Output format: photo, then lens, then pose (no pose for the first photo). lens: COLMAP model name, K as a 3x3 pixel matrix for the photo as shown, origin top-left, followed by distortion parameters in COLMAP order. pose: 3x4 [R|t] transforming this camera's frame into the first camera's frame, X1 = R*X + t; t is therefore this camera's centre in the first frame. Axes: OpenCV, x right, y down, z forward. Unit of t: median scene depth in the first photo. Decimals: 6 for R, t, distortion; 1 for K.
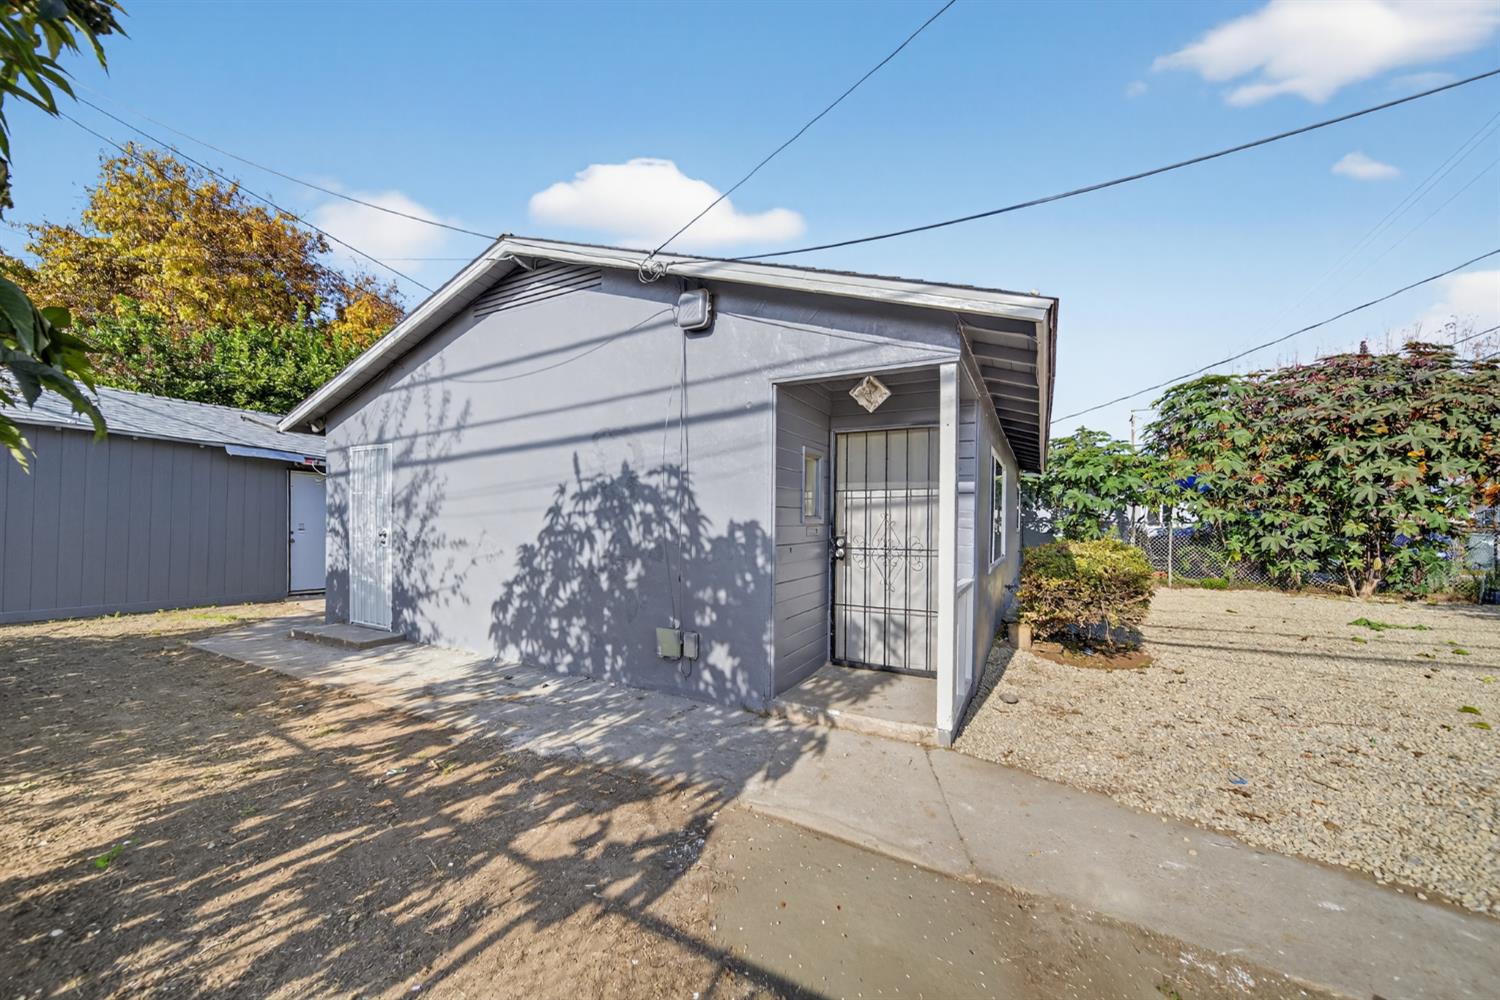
lens RADIAL K [[543.0, 0, 733.1], [0, 543.0, 533.1], [0, 0, 1]] dist [-0.001263, -0.000211]
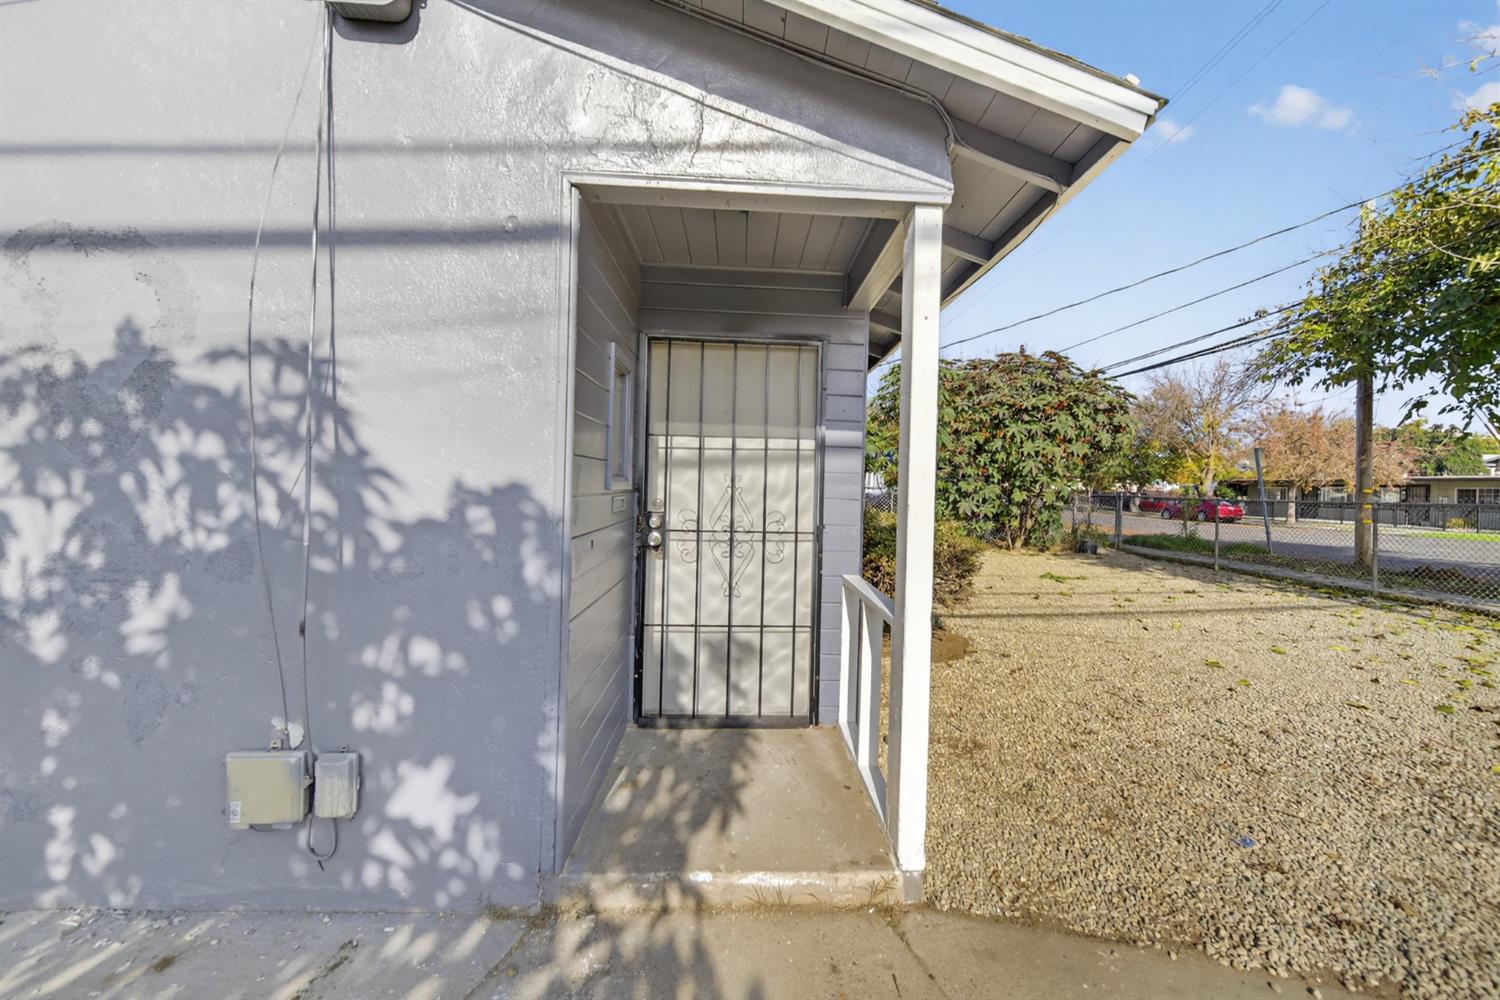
lens RADIAL K [[525.2, 0, 740.9], [0, 525.2, 488.4], [0, 0, 1]] dist [-0.000373, -0.000155]
pose [[0.841502, 0.010532, 0.540151, -0.036540], [-0.007362, 0.999941, -0.008027, -0.014685], [-0.540203, 0.002778, 0.841530, 0.475809]]
